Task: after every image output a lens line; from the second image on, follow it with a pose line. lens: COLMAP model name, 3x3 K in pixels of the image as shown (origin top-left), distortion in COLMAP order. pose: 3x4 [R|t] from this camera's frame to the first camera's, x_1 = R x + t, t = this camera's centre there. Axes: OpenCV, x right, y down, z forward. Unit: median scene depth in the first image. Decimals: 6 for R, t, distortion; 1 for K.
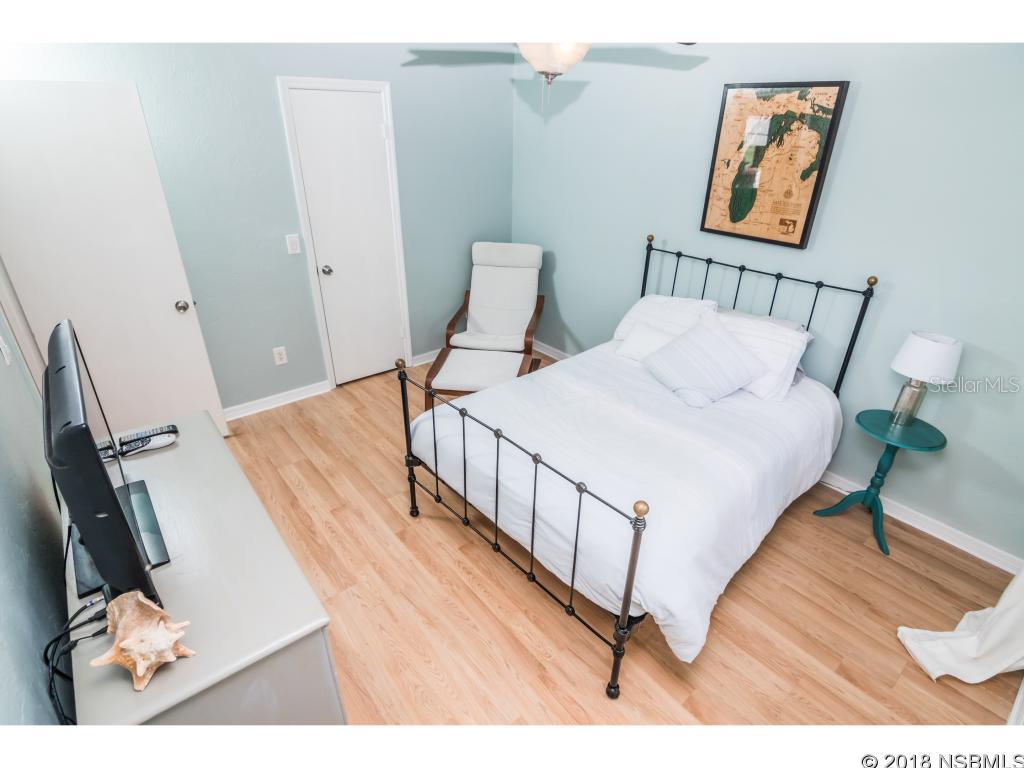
lens RADIAL K [[517.7, 0, 515.0], [0, 517.7, 392.1], [0, 0, 1]] dist [-0.004738, -0.012296]
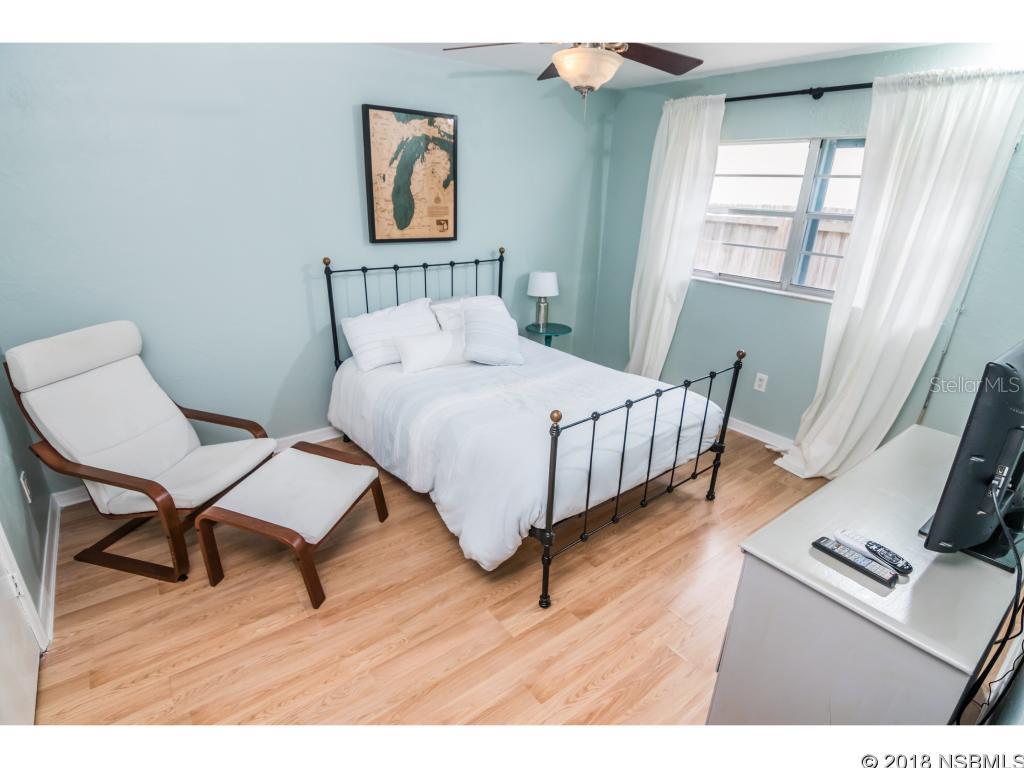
lens RADIAL K [[517.7, 0, 515.0], [0, 517.7, 392.1], [0, 0, 1]] dist [-0.004738, -0.012296]
pose [[0.041107, -0.382359, 0.923099, -0.810476], [0.432269, 0.839747, 0.328584, -0.323529], [-0.900807, 0.385520, 0.199802, 0.757979]]
